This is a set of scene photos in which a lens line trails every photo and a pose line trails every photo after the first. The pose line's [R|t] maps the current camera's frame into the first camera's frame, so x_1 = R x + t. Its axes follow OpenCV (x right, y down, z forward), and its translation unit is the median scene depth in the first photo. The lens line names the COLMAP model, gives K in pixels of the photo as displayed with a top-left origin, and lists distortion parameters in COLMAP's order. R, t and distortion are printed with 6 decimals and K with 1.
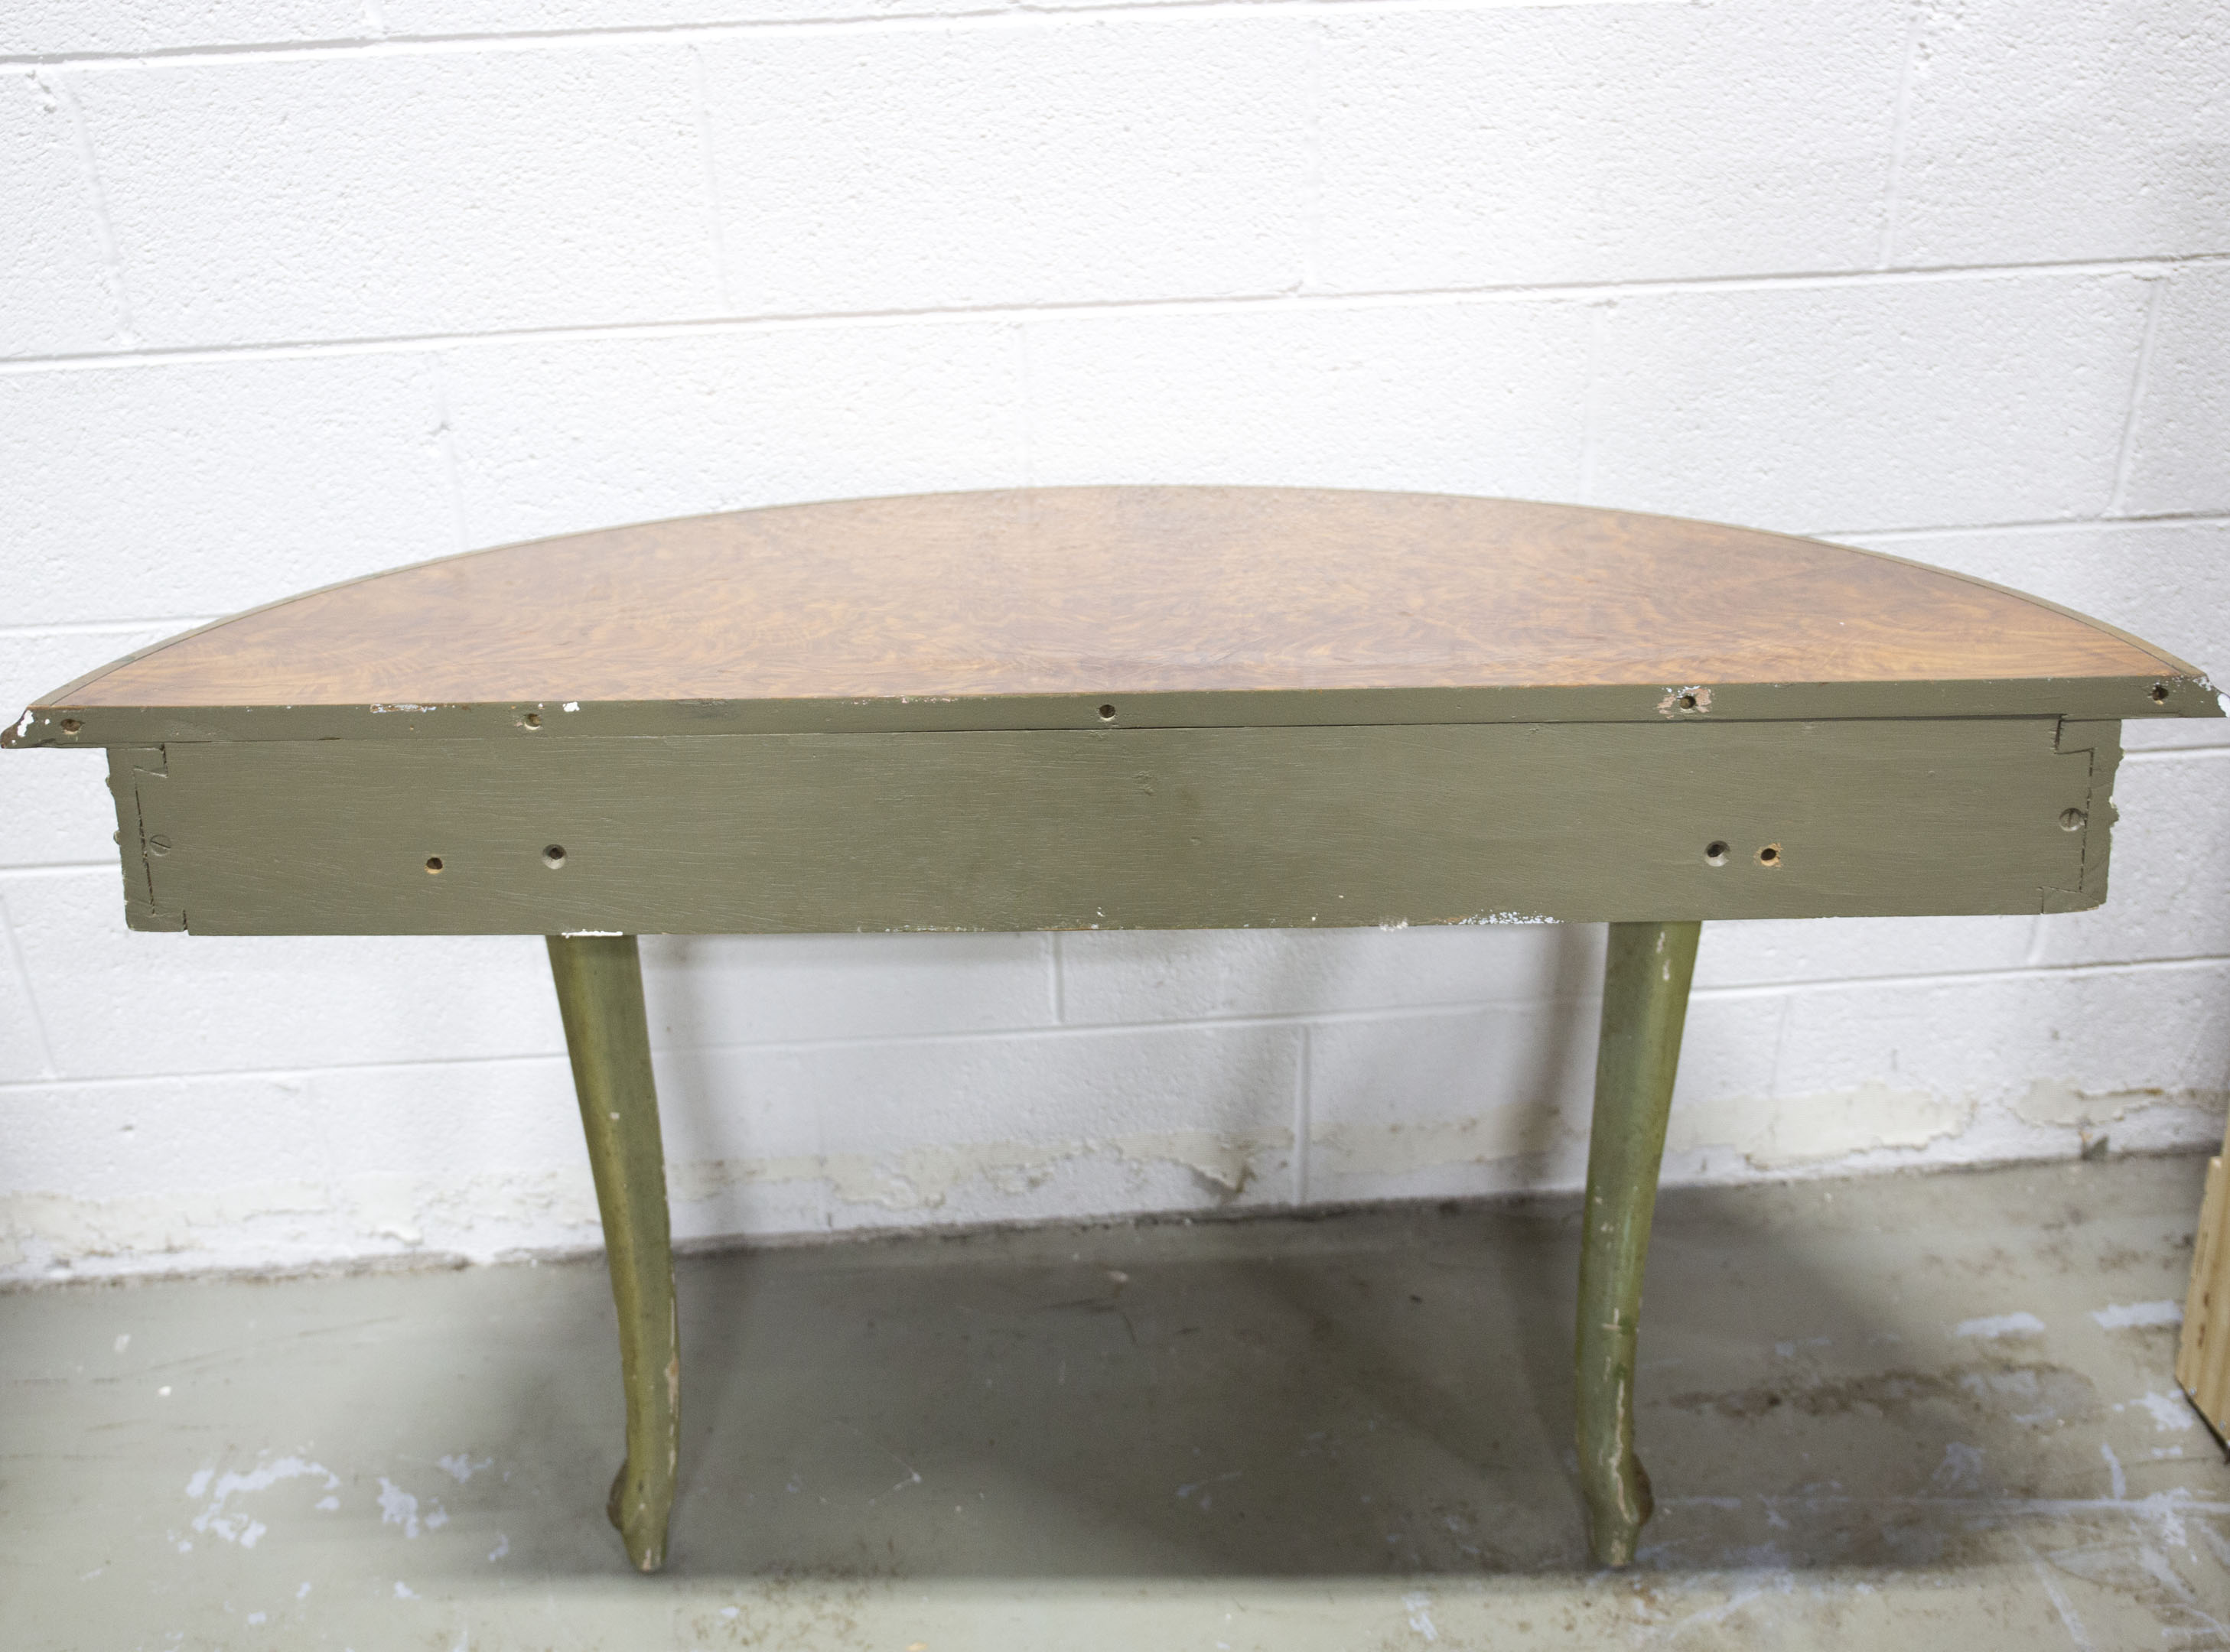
lens RADIAL K [[2385.2, 0, 1105.3], [0, 2385.2, 799.5], [0, 0, 1]] dist [-0.072384, 0.095533]
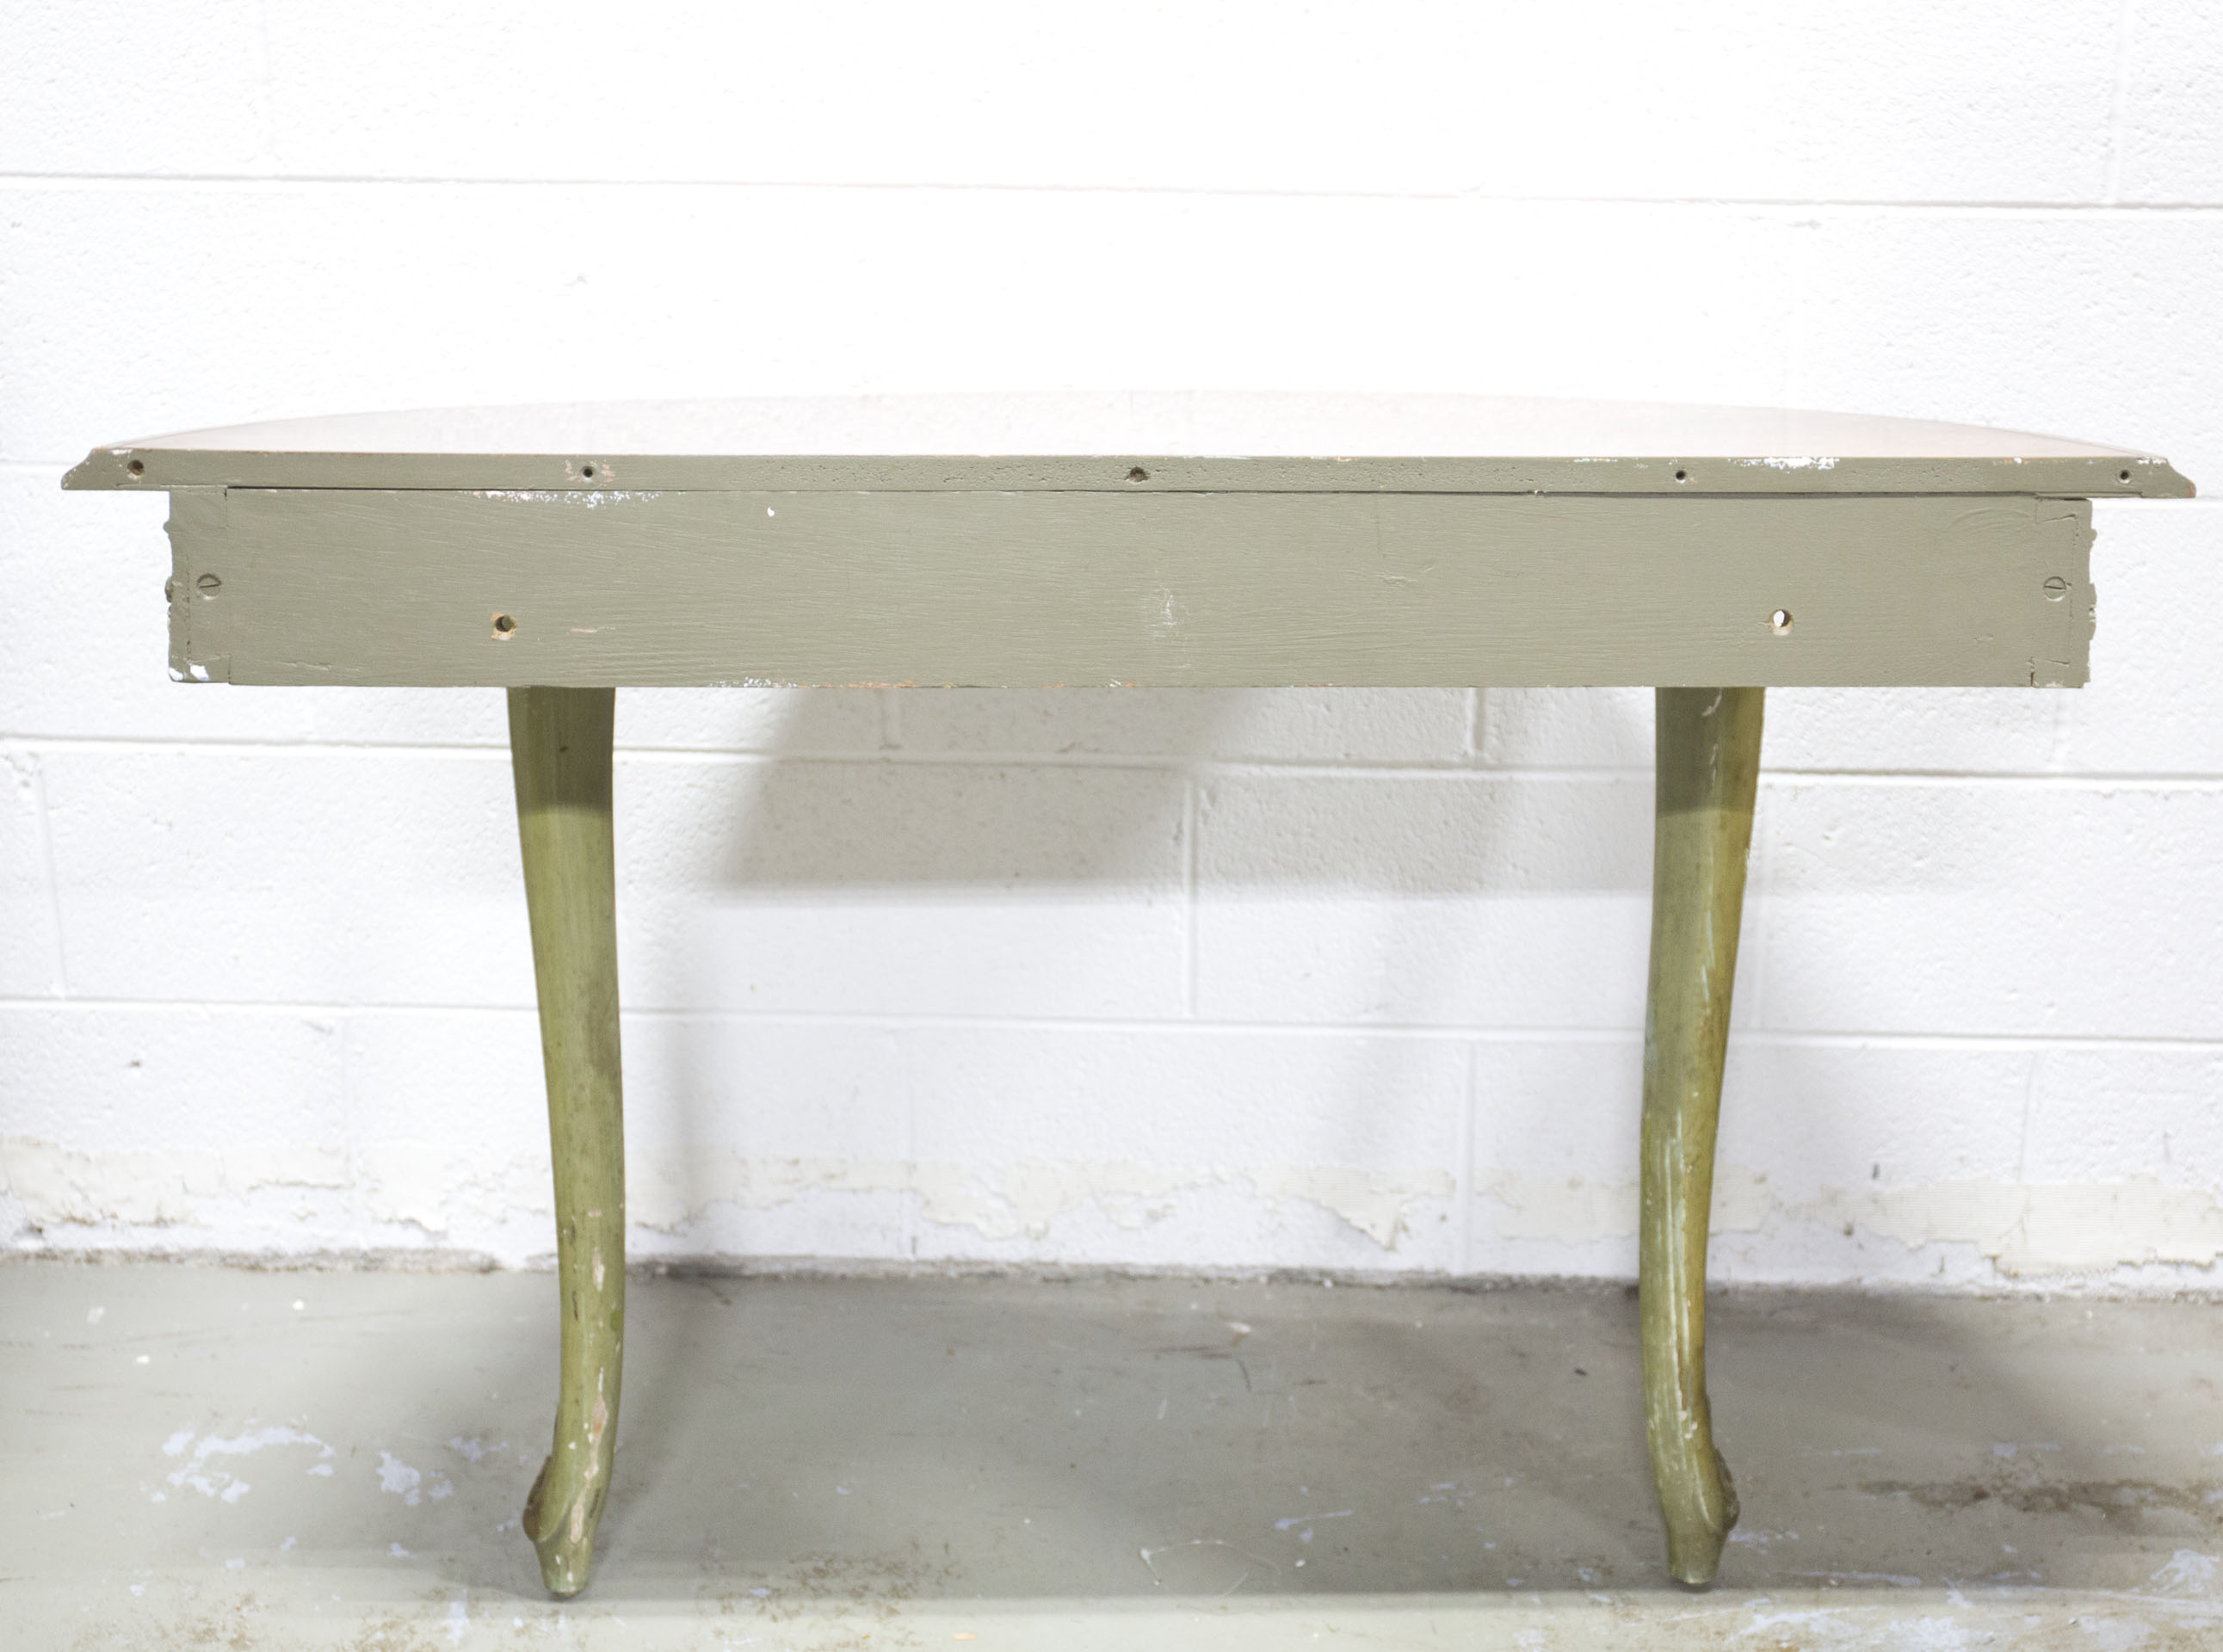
lens RADIAL K [[3670.7, 0, 1239.0], [0, 3670.7, 714.8], [0, 0, 1]] dist [-0.002250, 0.083944]
pose [[0.996087, 0.063862, -0.061094, 0.080984], [-0.072366, 0.986185, -0.149002, 0.201342], [0.050735, 0.152840, 0.986948, -0.390819]]
